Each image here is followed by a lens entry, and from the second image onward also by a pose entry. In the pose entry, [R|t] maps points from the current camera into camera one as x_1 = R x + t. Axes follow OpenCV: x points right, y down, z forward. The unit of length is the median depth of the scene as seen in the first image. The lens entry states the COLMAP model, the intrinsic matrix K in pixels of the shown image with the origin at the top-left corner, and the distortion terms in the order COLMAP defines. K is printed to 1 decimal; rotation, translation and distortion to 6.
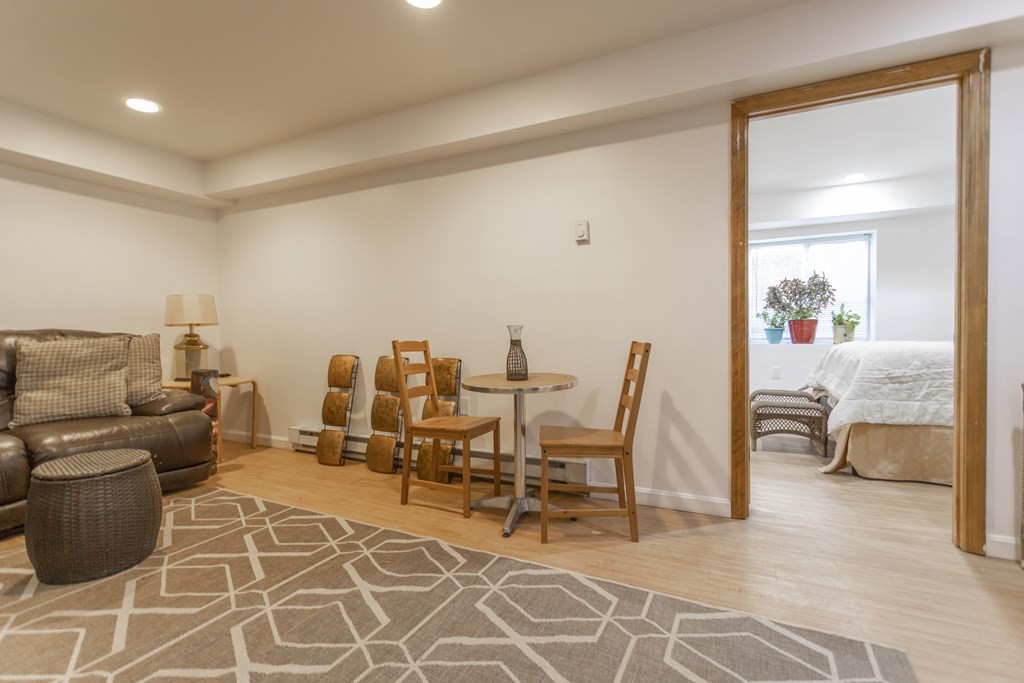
lens RADIAL K [[492.7, 0, 514.3], [0, 492.7, 336.8], [0, 0, 1]] dist [0.002651, 0.001498]
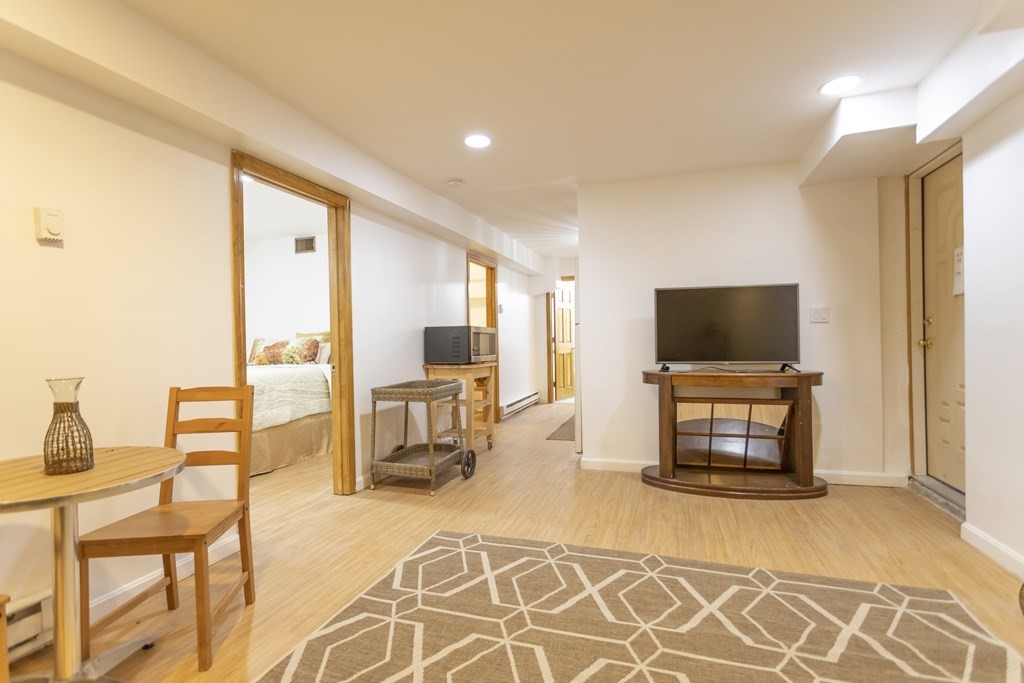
lens RADIAL K [[492.7, 0, 514.6], [0, 492.7, 342.1], [0, 0, 1]] dist [0.002651, 0.001498]
pose [[-0.166316, 0.005316, 0.986058, -0.672250], [0.030124, 0.999546, -0.000308, -0.050651], [-0.985612, 0.029653, -0.166401, 0.586883]]
